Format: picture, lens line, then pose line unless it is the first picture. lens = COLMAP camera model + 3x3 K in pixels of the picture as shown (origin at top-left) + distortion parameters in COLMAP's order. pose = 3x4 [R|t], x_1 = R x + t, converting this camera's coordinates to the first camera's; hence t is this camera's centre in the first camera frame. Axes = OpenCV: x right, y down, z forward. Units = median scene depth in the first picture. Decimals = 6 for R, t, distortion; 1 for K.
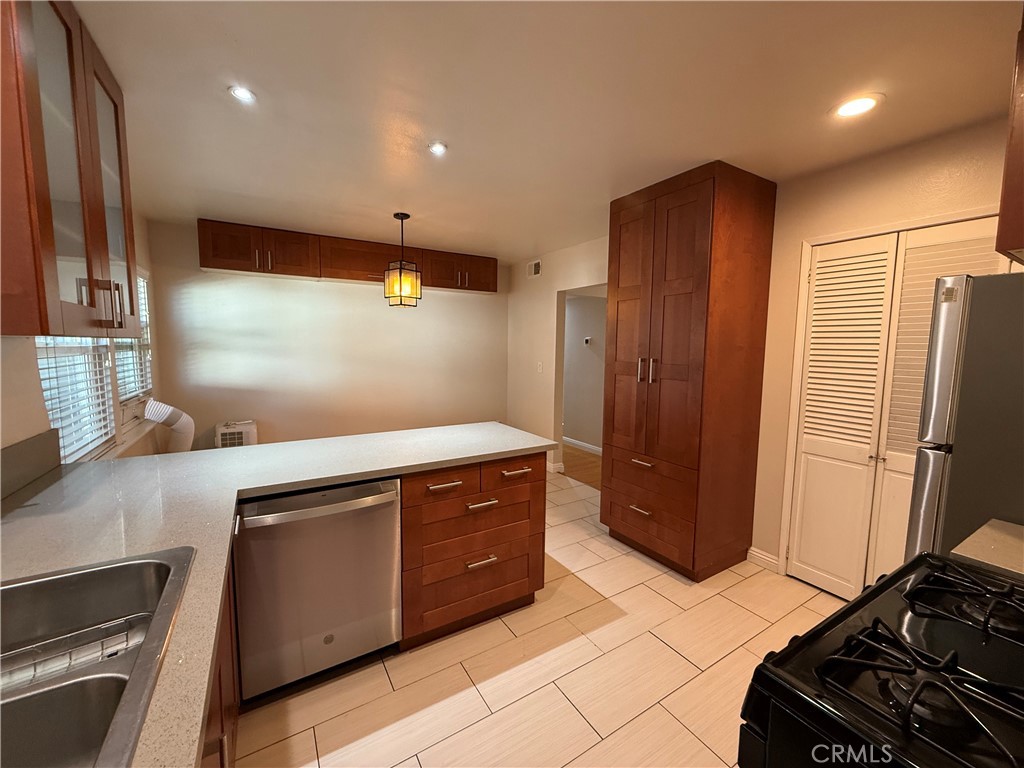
lens RADIAL K [[406.4, 0, 512.0], [0, 406.4, 384.0], [0, 0, 1]] dist [-0.000329, -0.000080]
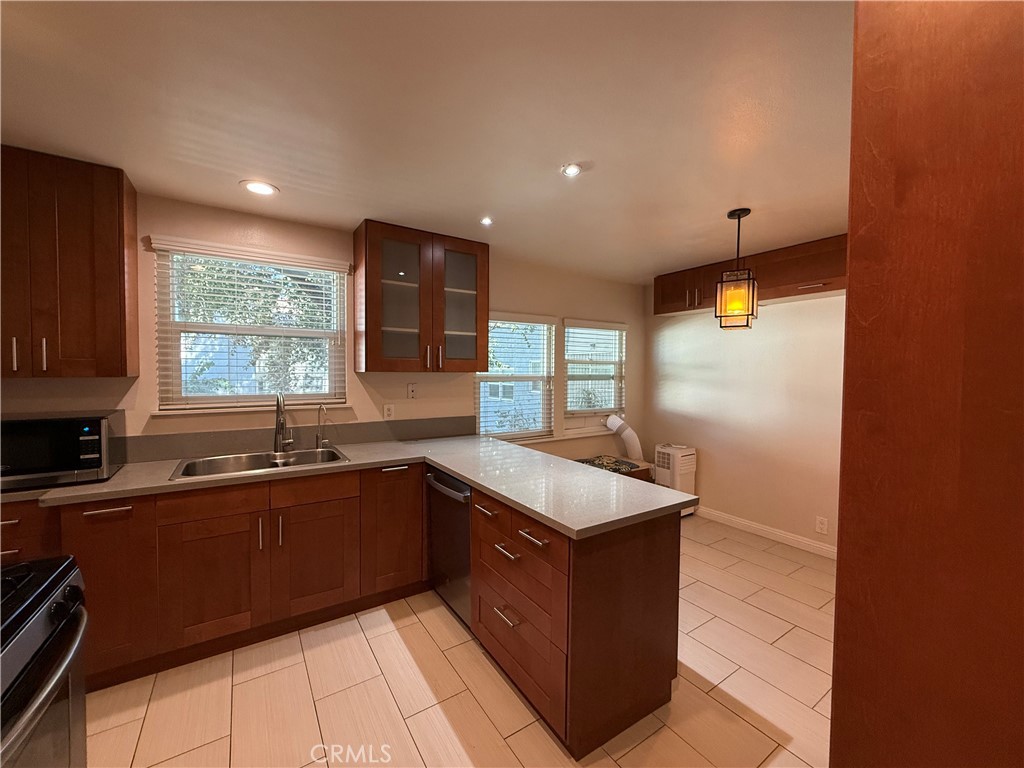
lens RADIAL K [[406.4, 0, 512.0], [0, 406.4, 384.0], [0, 0, 1]] dist [-0.000329, -0.000080]
pose [[0.037990, 0.020964, -0.999058, 0.507236], [-0.100117, 0.994829, 0.017068, -0.057834], [0.994250, 0.099375, 0.039893, 0.575916]]
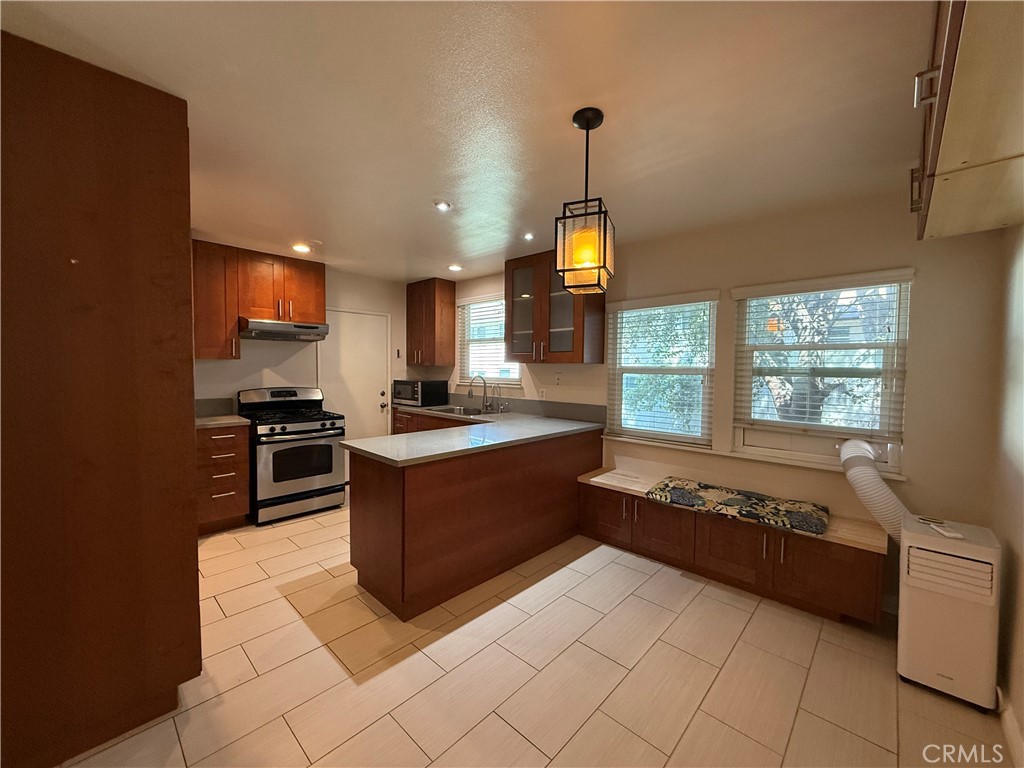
lens RADIAL K [[412.2, 0, 504.8], [0, 412.2, 386.0], [0, 0, 1]] dist [0.000488, 0.000034]
pose [[-0.966265, -0.006821, -0.257458, -0.026535], [-0.042939, 0.989925, 0.134927, -0.142801], [0.253944, 0.141430, -0.956823, 1.561425]]
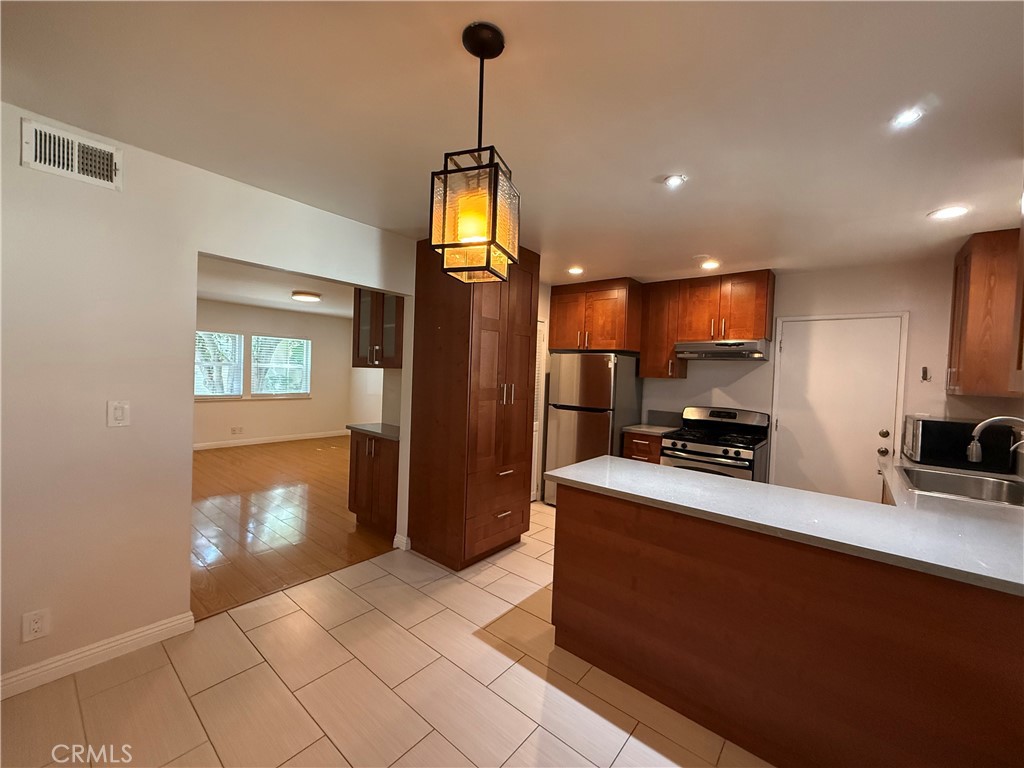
lens RADIAL K [[406.9, 0, 512.0], [0, 406.9, 384.0], [0, 0, 1]] dist [-0.000911, -0.000020]
pose [[-0.324174, -0.048112, 0.944773, -0.668363], [0.047051, 0.996650, 0.066898, -0.120026], [-0.944827, 0.066139, -0.320824, 1.139613]]
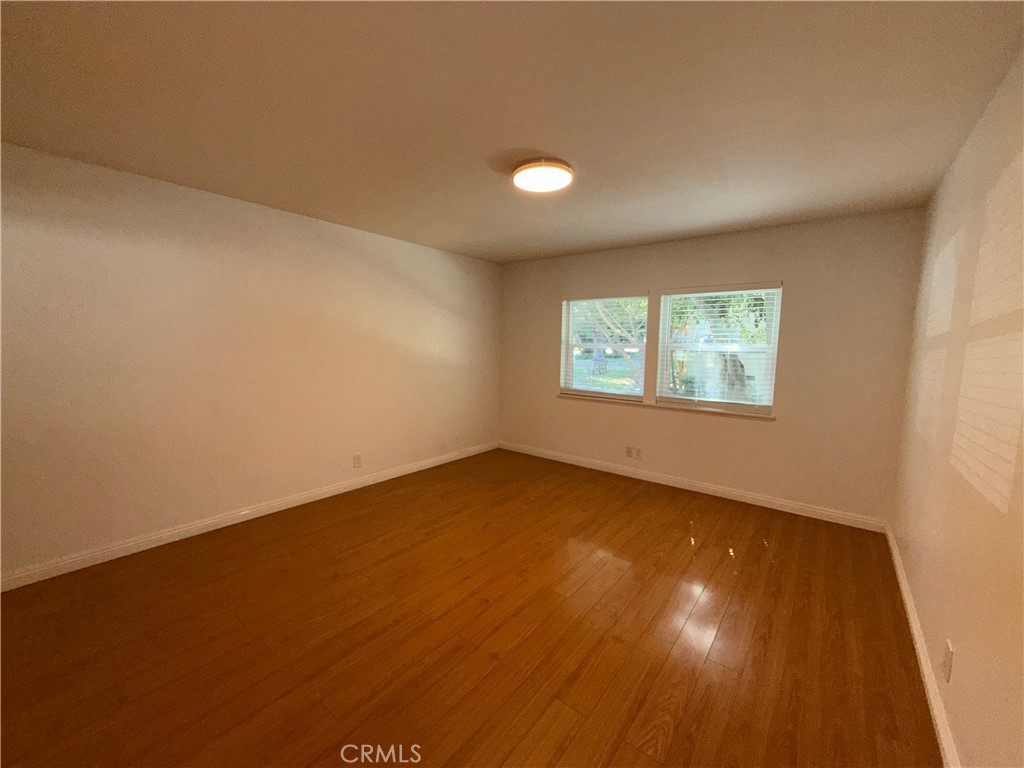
lens RADIAL K [[408.9, 0, 512.0], [0, 408.9, 384.0], [0, 0, 1]] dist [0.000368, -0.000077]
pose [[0.939116, -0.028312, 0.342431, 1.095383], [0.024445, 0.999579, 0.015605, -0.052559], [-0.342729, -0.006284, 0.939413, 0.688930]]
